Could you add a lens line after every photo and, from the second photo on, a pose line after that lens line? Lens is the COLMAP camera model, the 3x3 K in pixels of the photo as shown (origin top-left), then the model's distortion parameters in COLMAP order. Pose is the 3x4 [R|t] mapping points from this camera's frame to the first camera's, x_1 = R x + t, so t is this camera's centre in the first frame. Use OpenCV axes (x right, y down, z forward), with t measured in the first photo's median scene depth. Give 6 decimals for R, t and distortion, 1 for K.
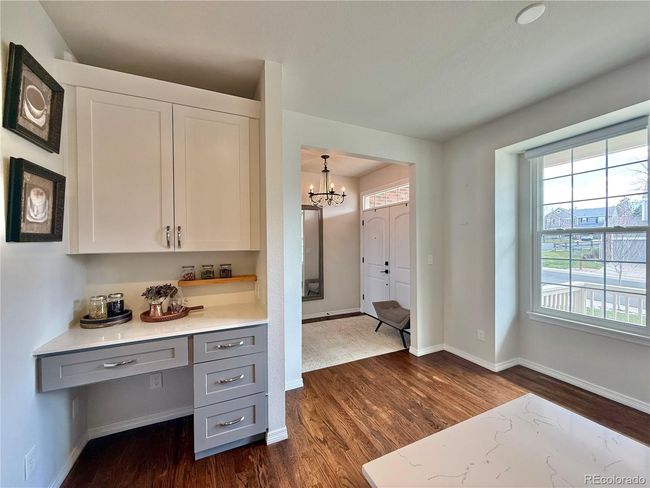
lens RADIAL K [[260.4, 0, 323.7], [0, 260.4, 243.8], [0, 0, 1]] dist [0.003664, -0.000001]
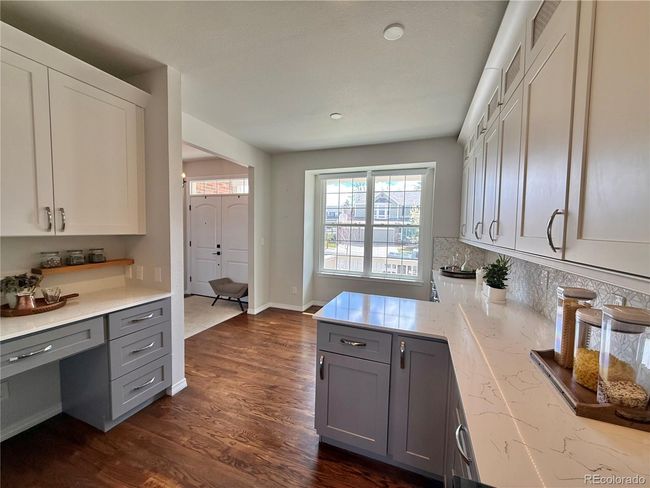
lens RADIAL K [[260.4, 0, 324.8], [0, 260.4, 243.7], [0, 0, 1]] dist [0.003664, -0.000001]
pose [[0.713674, -0.018920, 0.700222, -0.450210], [-0.023636, 0.998415, 0.051067, -0.008141], [-0.700079, -0.052996, 0.712096, -0.262227]]
